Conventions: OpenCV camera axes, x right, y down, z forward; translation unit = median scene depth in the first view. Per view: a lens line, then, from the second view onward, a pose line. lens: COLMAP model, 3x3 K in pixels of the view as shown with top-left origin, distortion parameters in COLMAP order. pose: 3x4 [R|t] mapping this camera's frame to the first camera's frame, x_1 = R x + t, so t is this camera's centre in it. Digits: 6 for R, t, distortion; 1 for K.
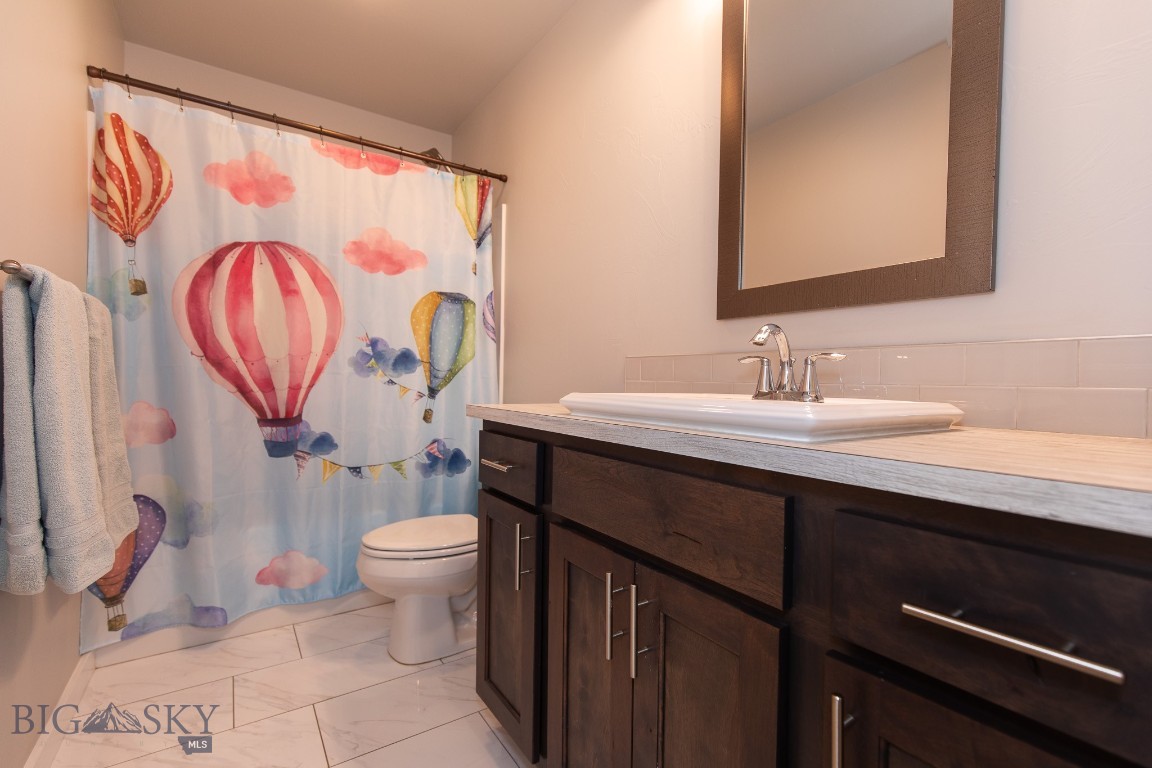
lens RADIAL K [[525.4, 0, 578.3], [0, 525.4, 381.6], [0, 0, 1]] dist [0.008646, -0.002996]
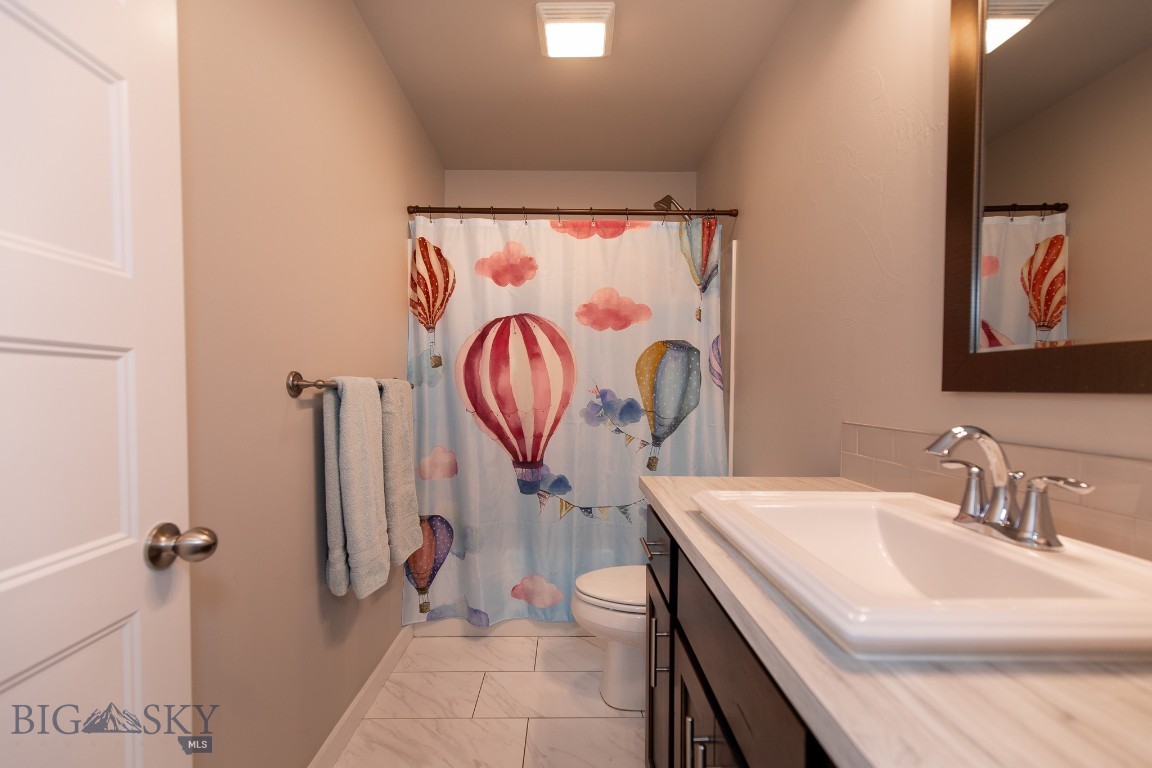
lens RADIAL K [[525.4, 0, 573.7], [0, 525.4, 391.8], [0, 0, 1]] dist [0.008646, -0.002996]
pose [[0.829202, -0.003268, -0.558939, 0.193083], [0.007402, 0.999959, 0.005135, -0.097068], [0.558899, -0.008396, 0.829193, 0.073647]]
